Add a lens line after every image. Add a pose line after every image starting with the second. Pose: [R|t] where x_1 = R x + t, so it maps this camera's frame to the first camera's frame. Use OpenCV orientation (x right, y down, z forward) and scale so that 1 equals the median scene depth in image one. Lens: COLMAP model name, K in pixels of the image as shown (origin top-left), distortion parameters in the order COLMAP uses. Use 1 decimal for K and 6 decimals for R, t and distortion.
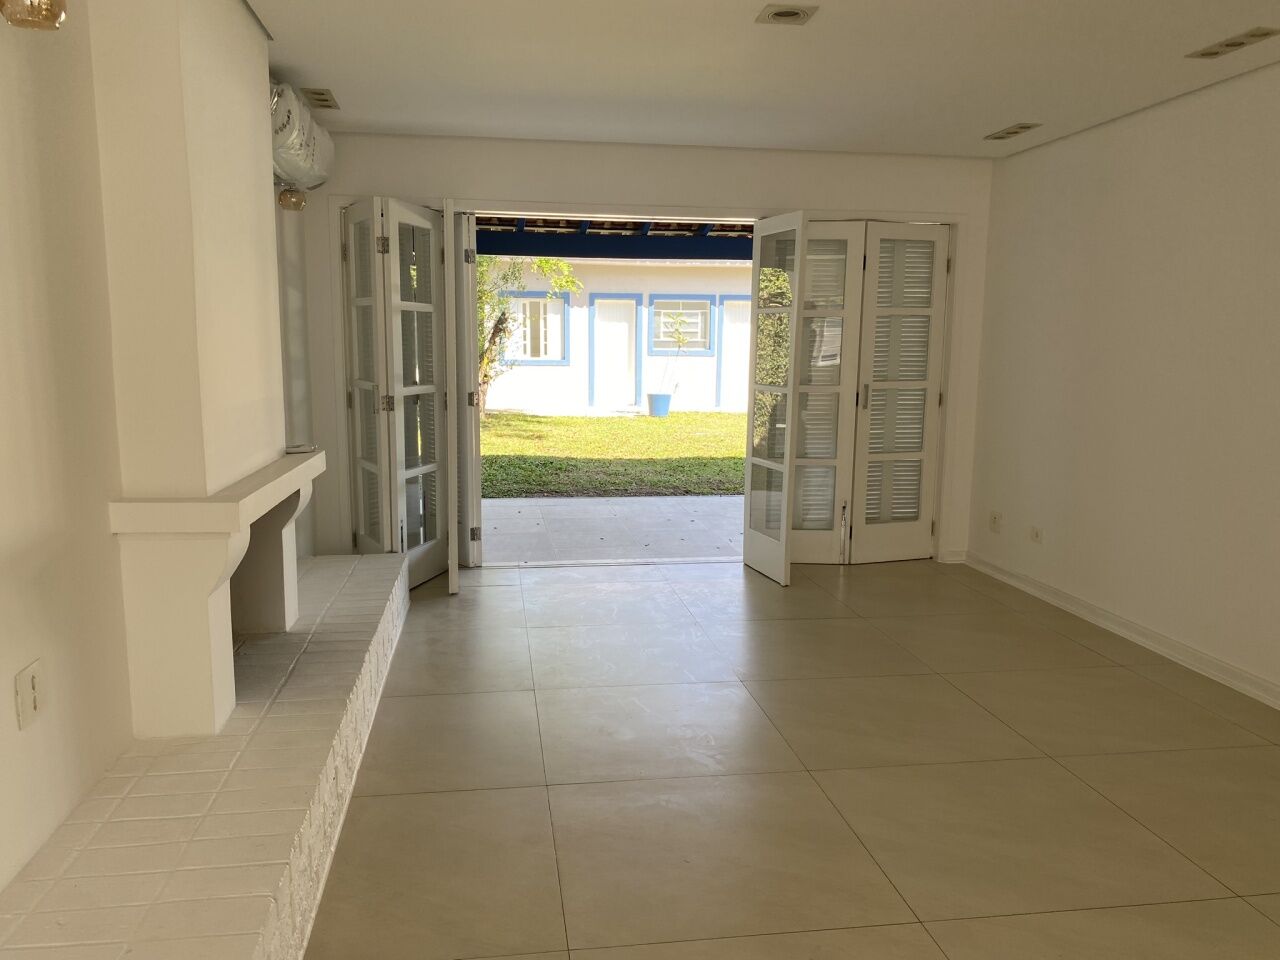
lens RADIAL K [[974.3, 0, 634.7], [0, 974.3, 501.9], [0, 0, 1]] dist [0.153428, -0.435679]
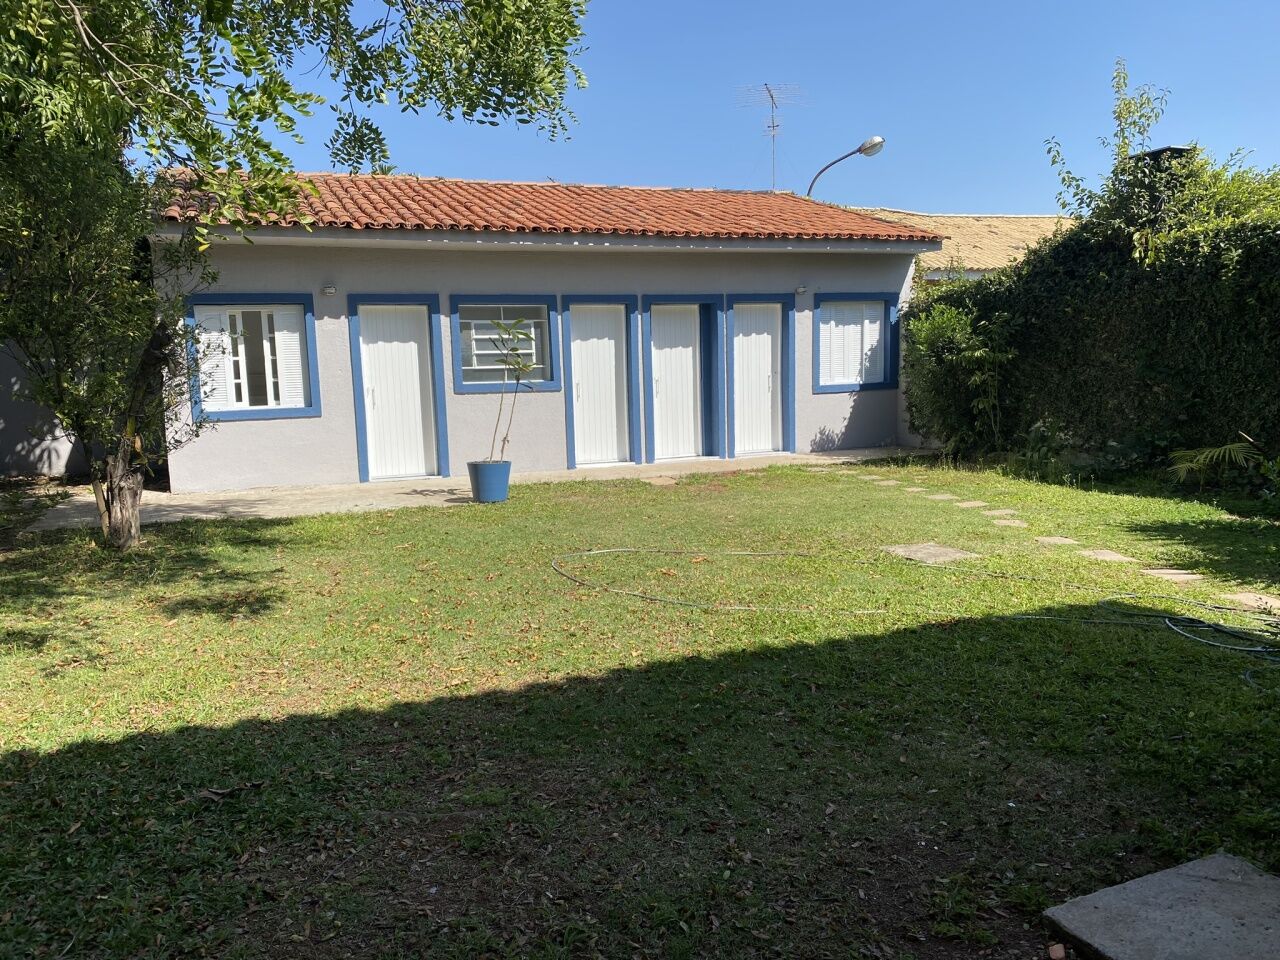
lens RADIAL K [[974.3, 0, 634.7], [0, 974.3, 501.9], [0, 0, 1]] dist [0.153428, -0.435679]
pose [[0.972415, -0.070741, 0.222271, -0.021014], [0.076533, 0.996913, -0.017542, -0.071169], [-0.220344, 0.034069, 0.974827, 0.427564]]
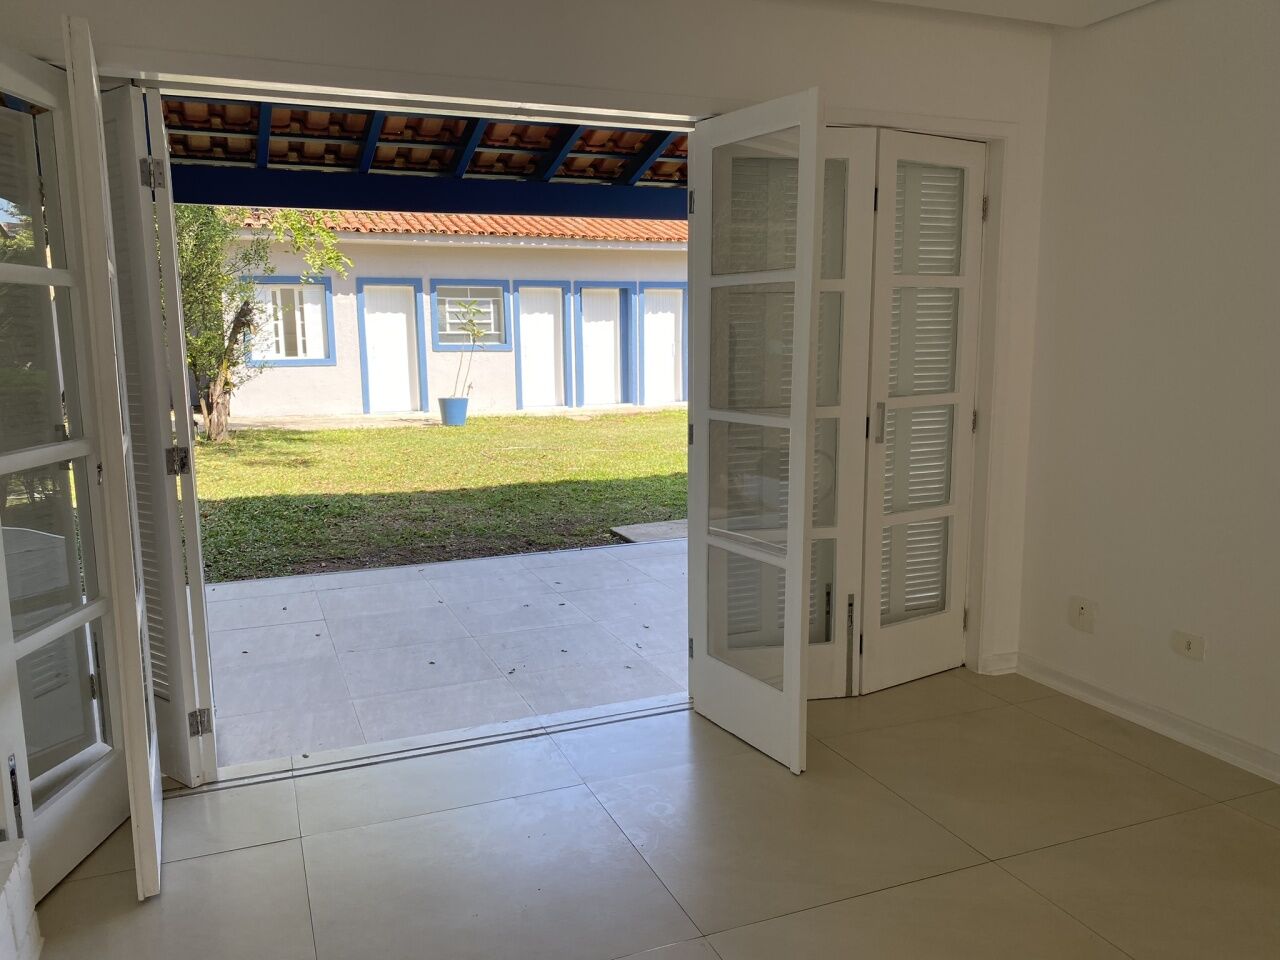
lens RADIAL K [[974.3, 0, 634.7], [0, 974.3, 501.9], [0, 0, 1]] dist [0.153428, -0.435679]
pose [[0.972772, -0.057820, 0.224435, -0.017125], [0.055938, 0.998325, 0.014741, -0.025888], [-0.224911, -0.001785, 0.974378, 0.151222]]
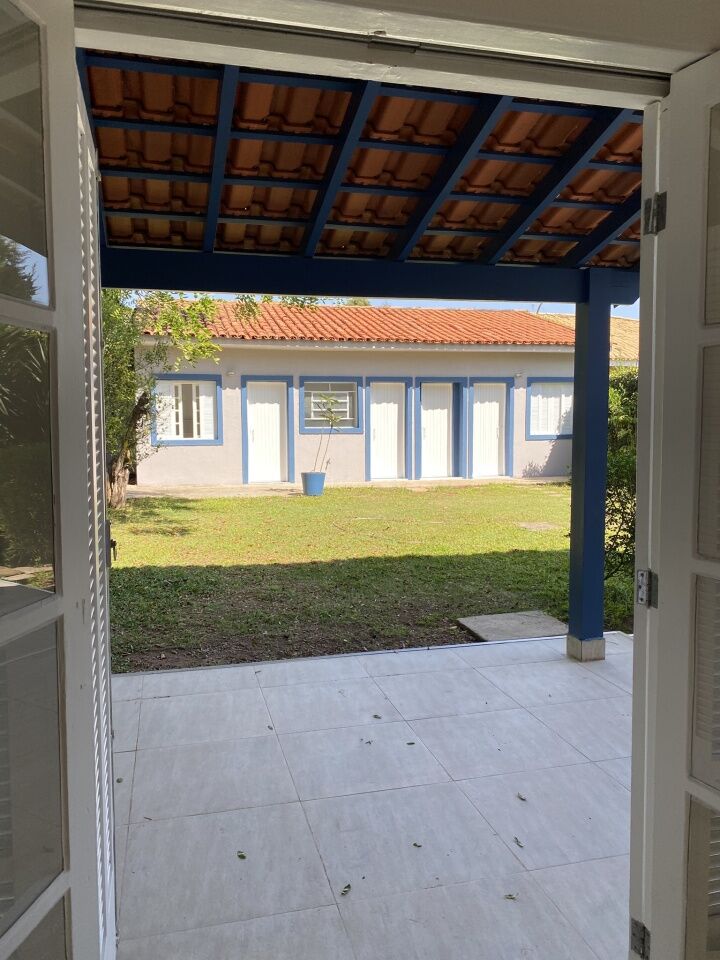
lens RADIAL K [[730.7, 0, 360.0], [0, 730.7, 480.0], [0, 0, 1]] dist [0.153428, -0.435679]
pose [[0.994466, -0.024146, 0.102245, -0.004068], [0.032193, 0.996449, -0.077799, -0.043783], [-0.100003, 0.080660, 0.991712, 0.256183]]
